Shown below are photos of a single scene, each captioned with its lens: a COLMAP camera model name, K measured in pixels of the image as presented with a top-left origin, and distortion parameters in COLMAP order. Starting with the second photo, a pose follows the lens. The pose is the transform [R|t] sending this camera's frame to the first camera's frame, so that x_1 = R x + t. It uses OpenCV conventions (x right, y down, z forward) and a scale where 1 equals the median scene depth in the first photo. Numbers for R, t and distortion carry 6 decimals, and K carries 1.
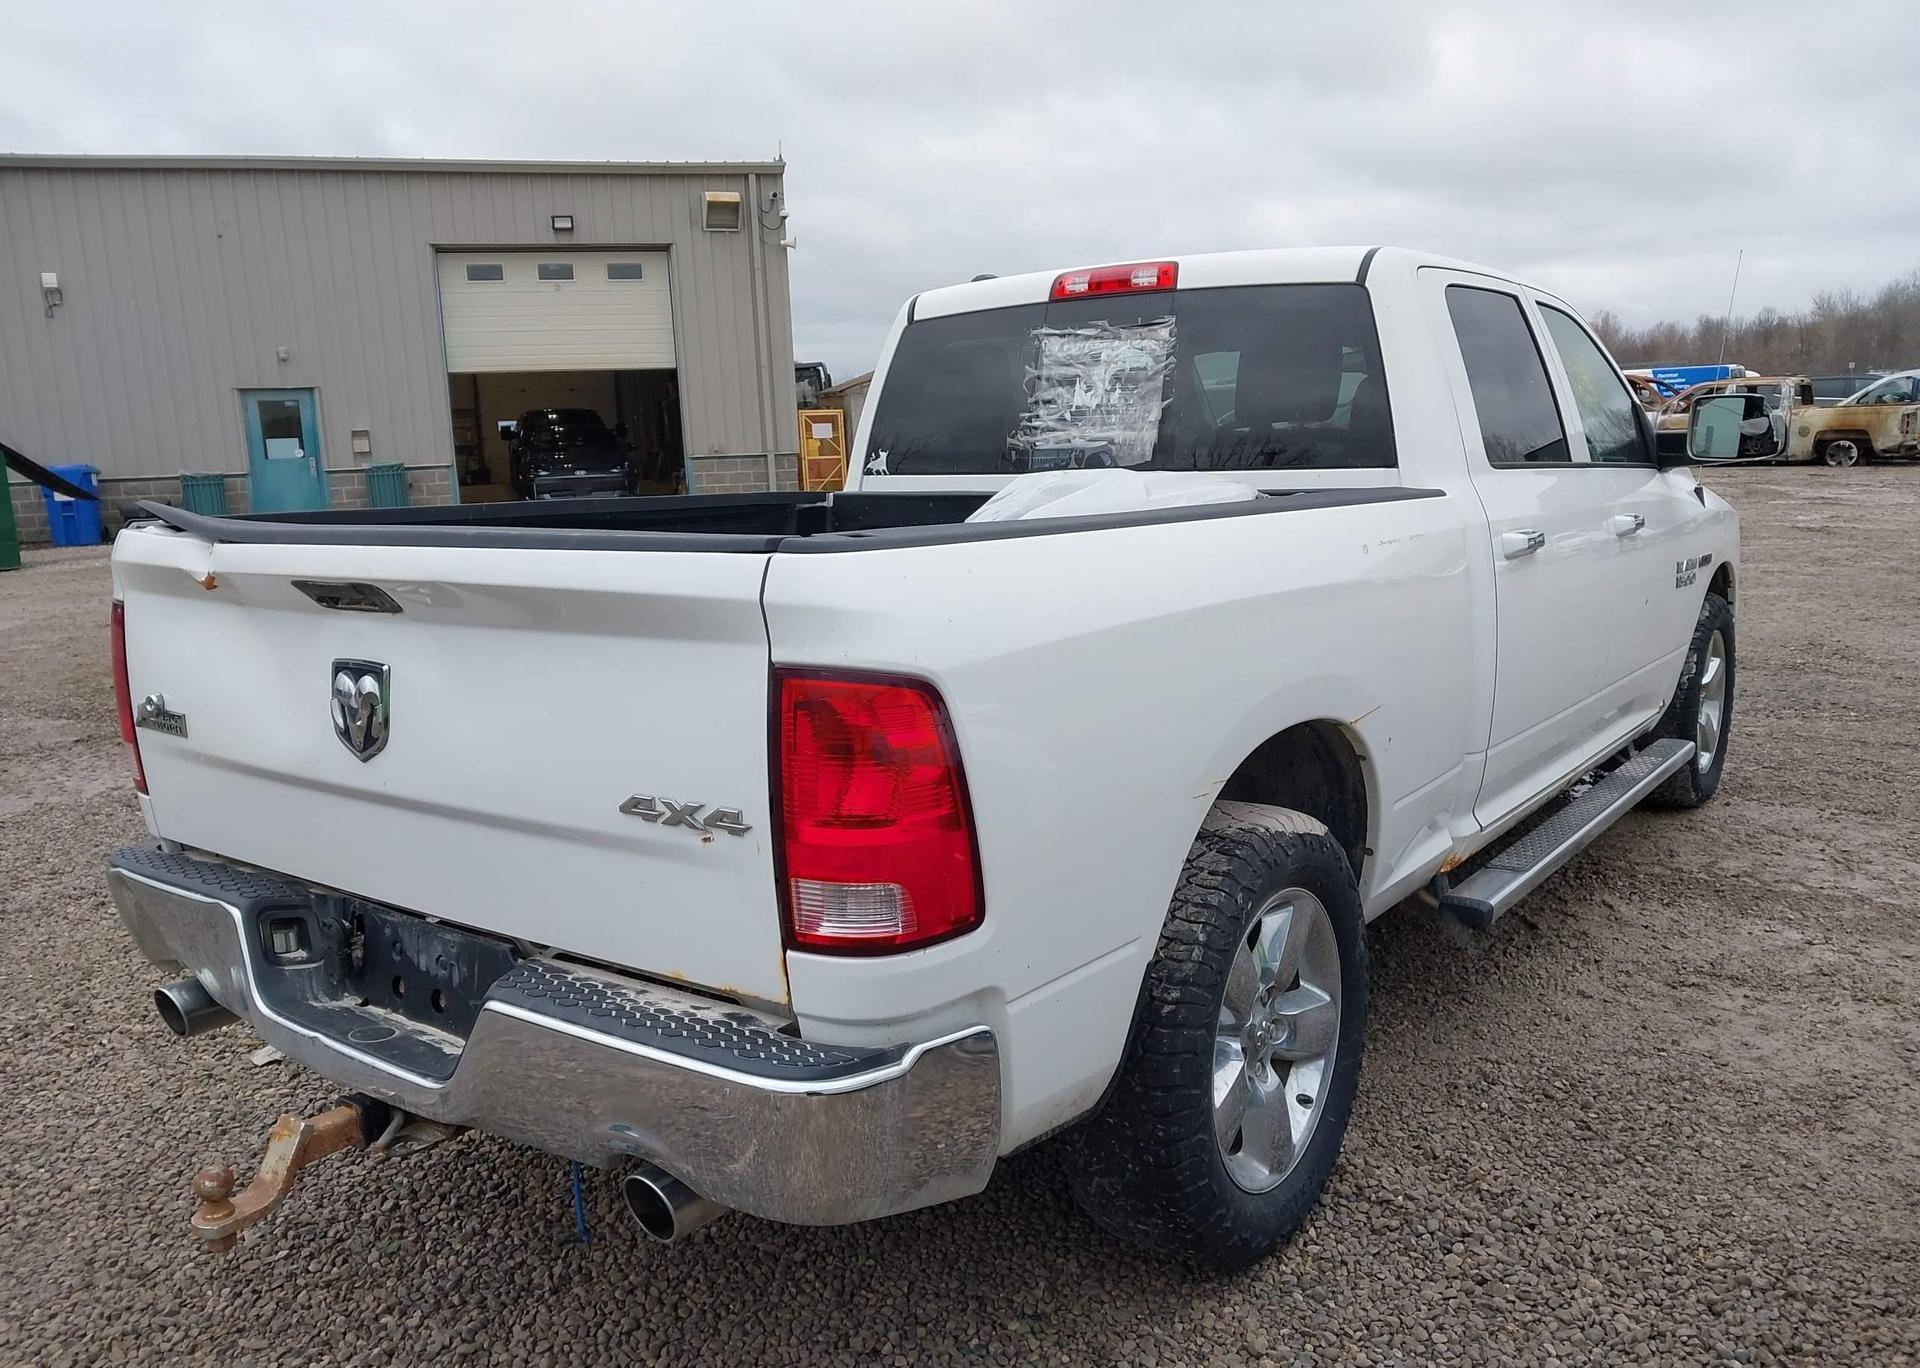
lens RADIAL K [[1503.3, 0, 957.7], [0, 1503.3, 722.9], [0, 0, 1]] dist [0.046650, -0.062300]
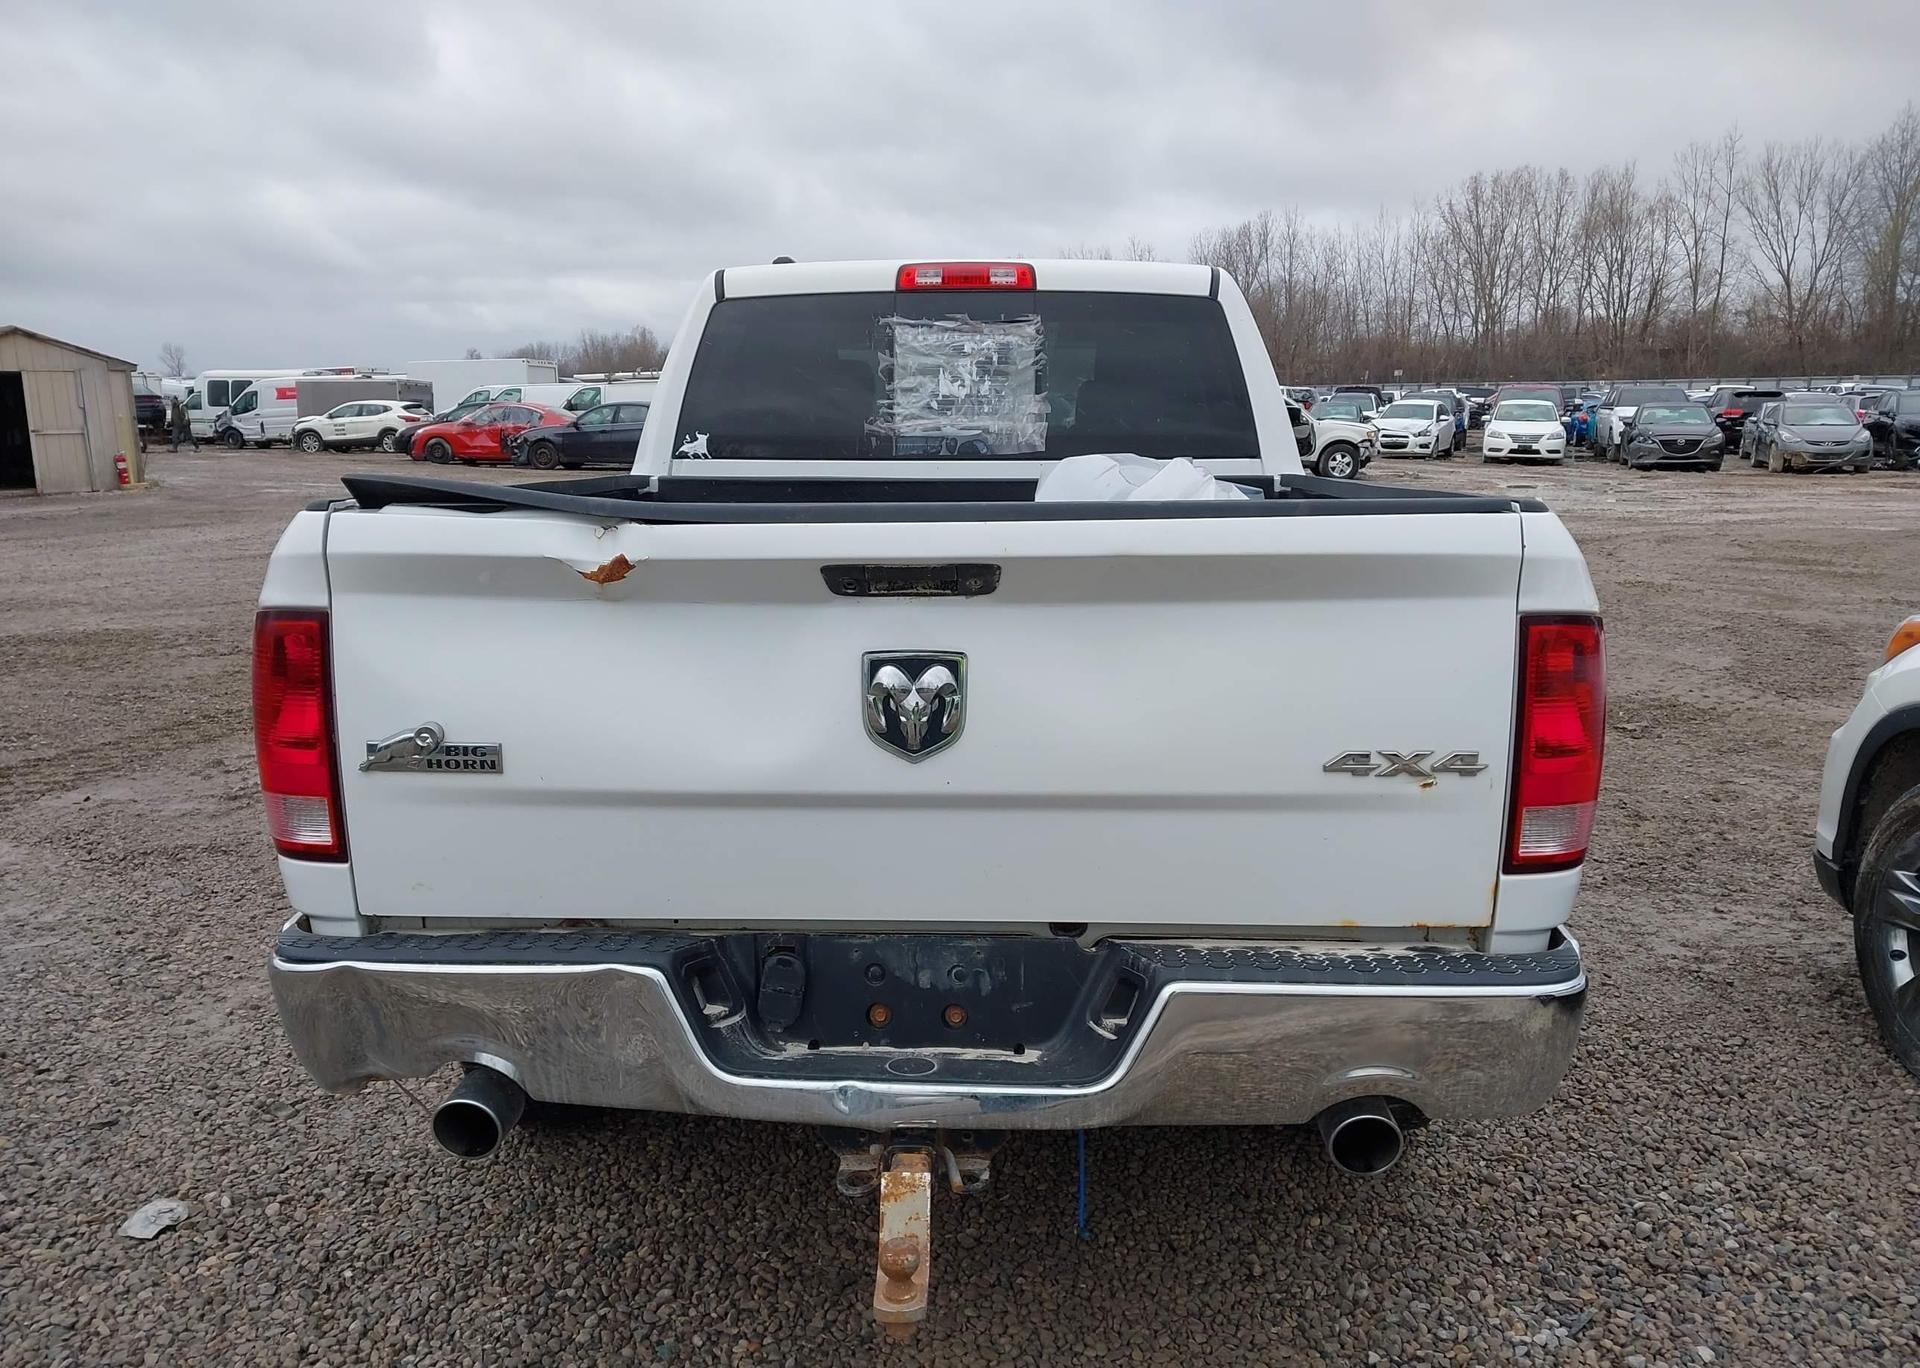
lens RADIAL K [[1503.3, 0, 957.7], [0, 1503.3, 722.9], [0, 0, 1]] dist [0.046650, -0.062300]
pose [[0.825424, -0.080615, 0.558727, -0.524112], [0.081574, 0.996396, 0.023251, -0.009590], [-0.558588, 0.026386, 0.829026, 0.146944]]
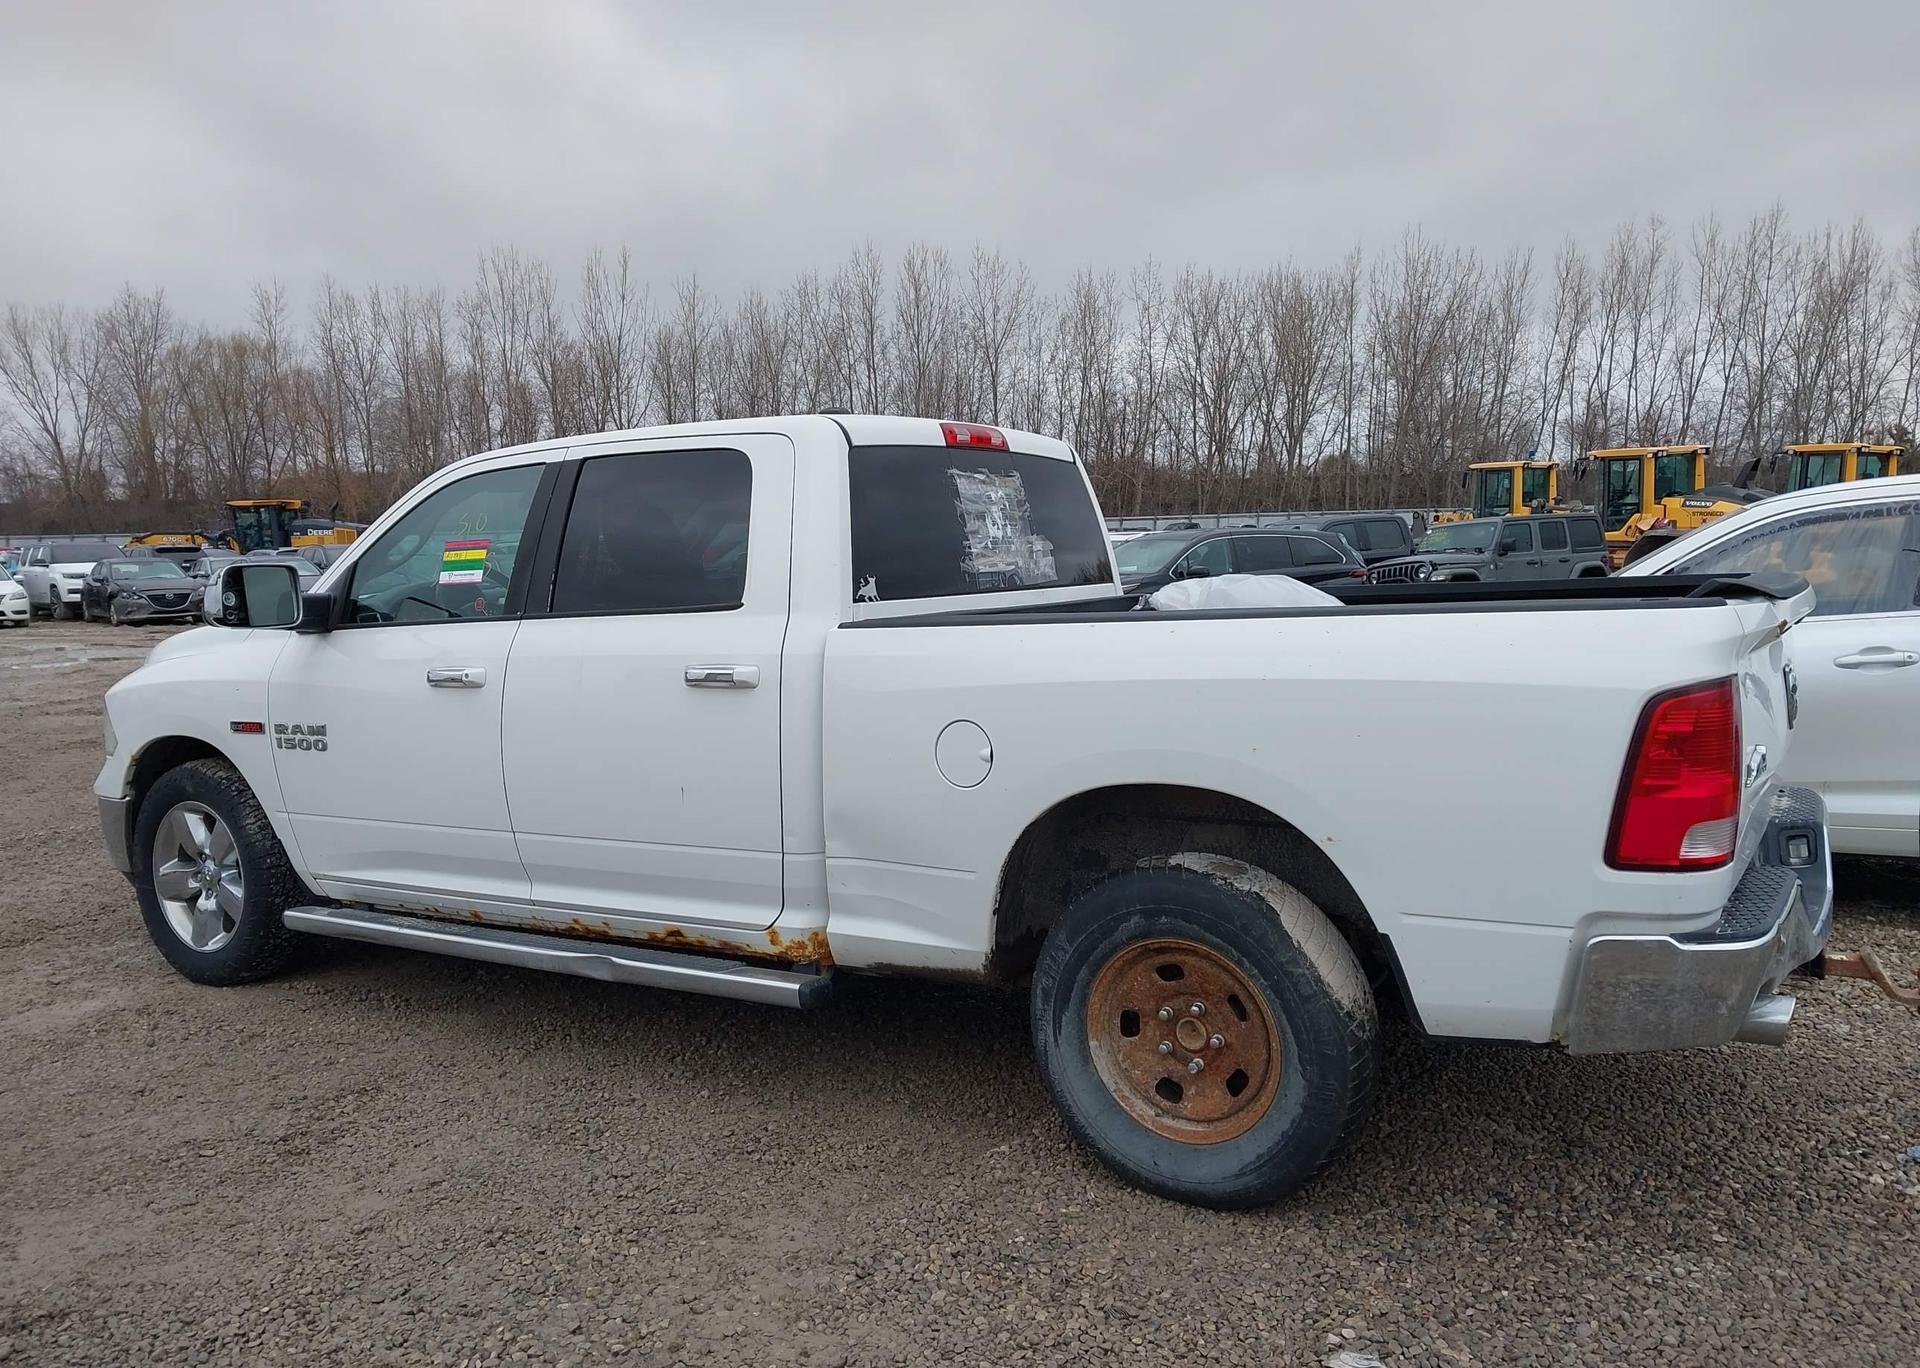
lens RADIAL K [[1493.4, 0, 950.0], [0, 1493.4, 721.8], [0, 0, 1]] dist [0.084170, -0.118935]
pose [[-0.082933, -0.078645, 0.993447, -1.133864], [0.217729, 0.971368, 0.095074, -0.193791], [-0.972479, 0.224187, -0.063435, 1.173767]]
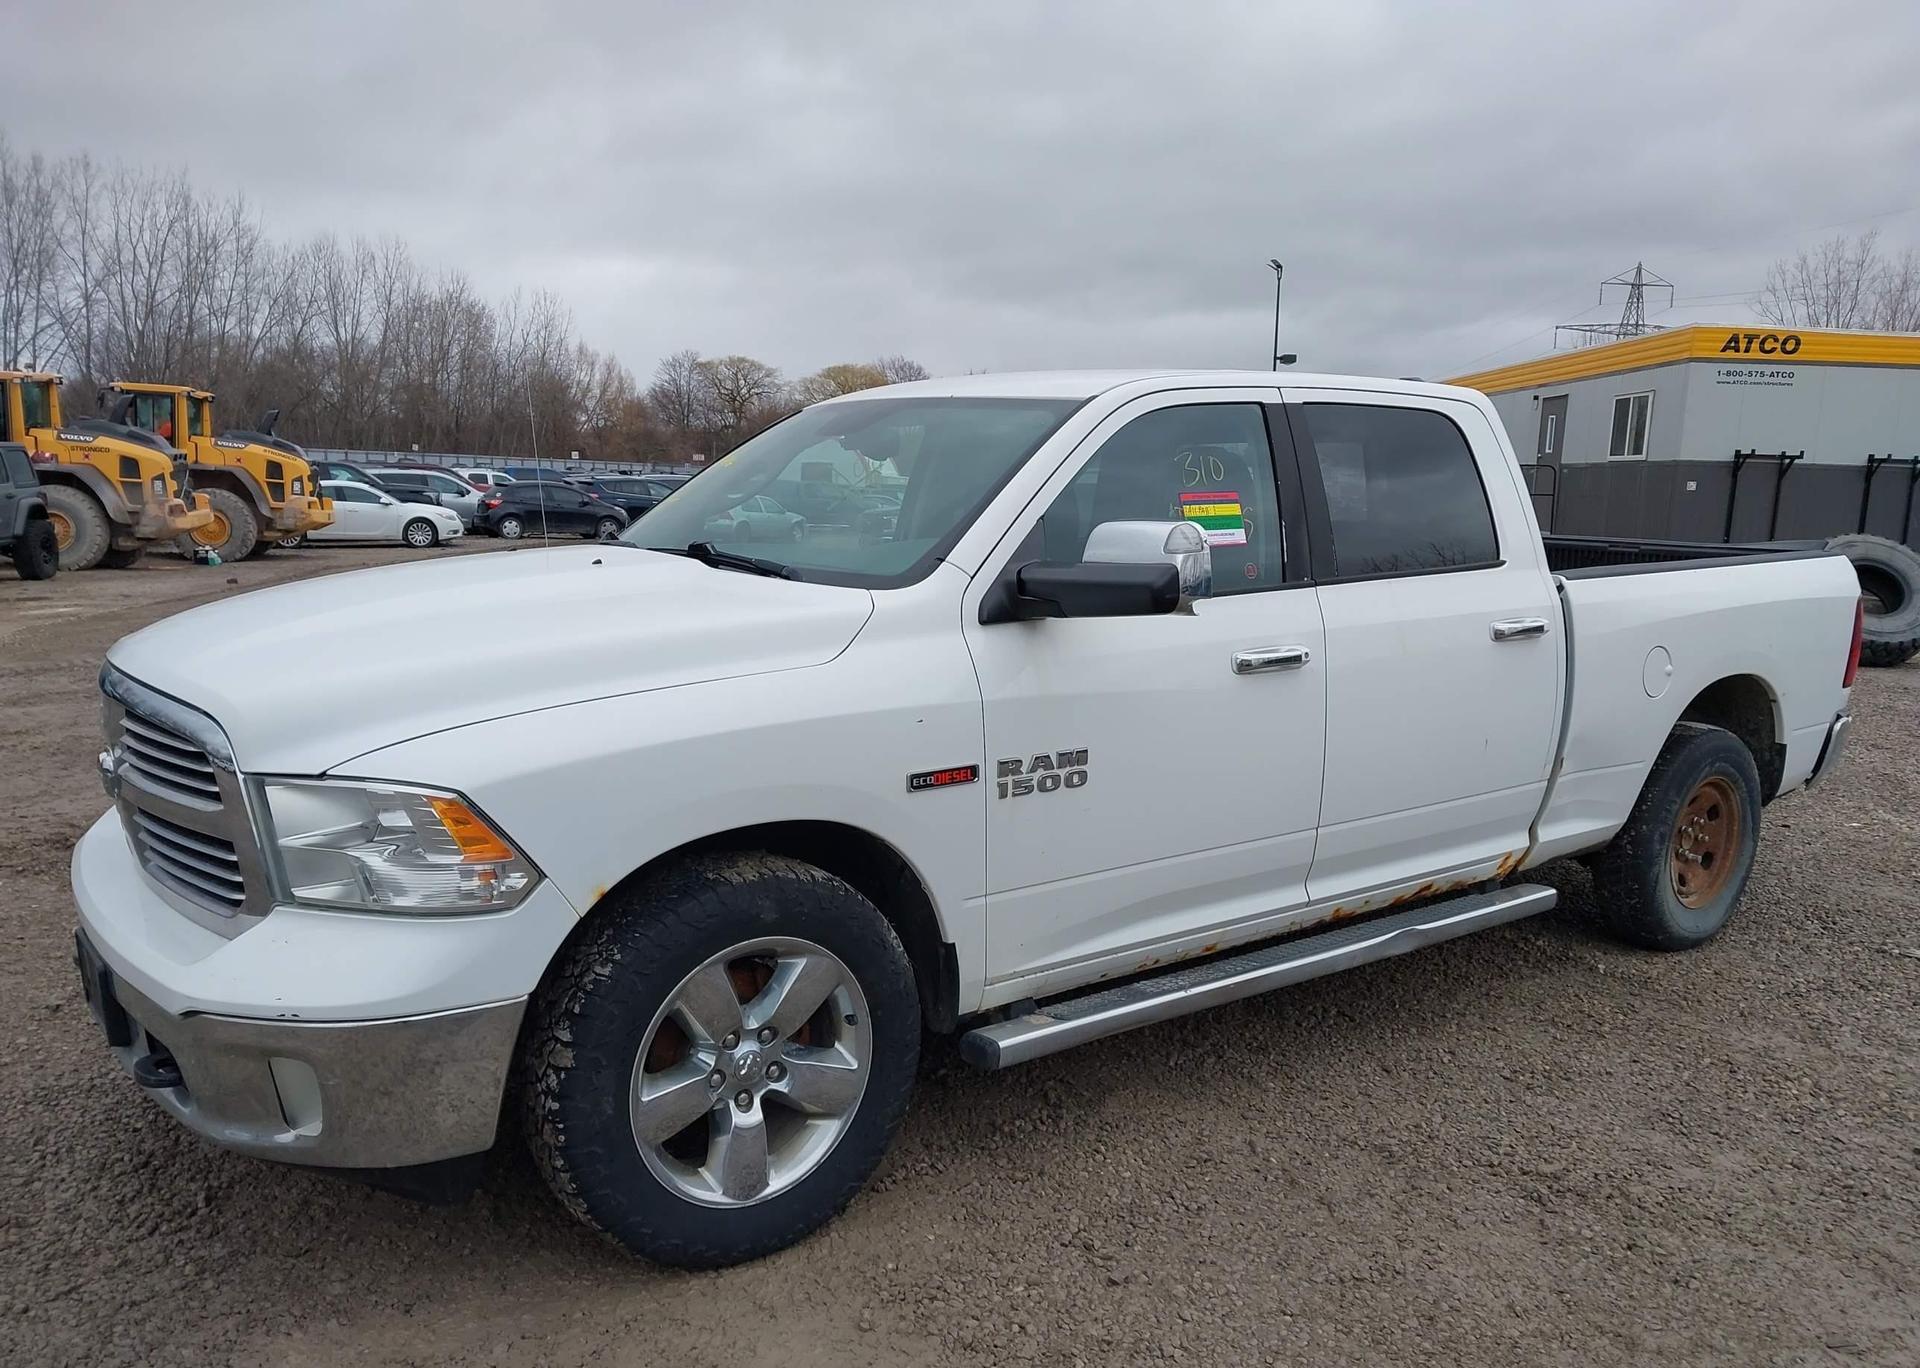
lens RADIAL K [[1503.3, 0, 957.7], [0, 1503.3, 722.9], [0, 0, 1]] dist [0.046650, -0.062300]
pose [[-0.964572, -0.030605, 0.262038, 0.048340], [0.058998, 0.943069, 0.327321, -0.500565], [-0.257138, 0.331185, -0.907853, 2.456744]]
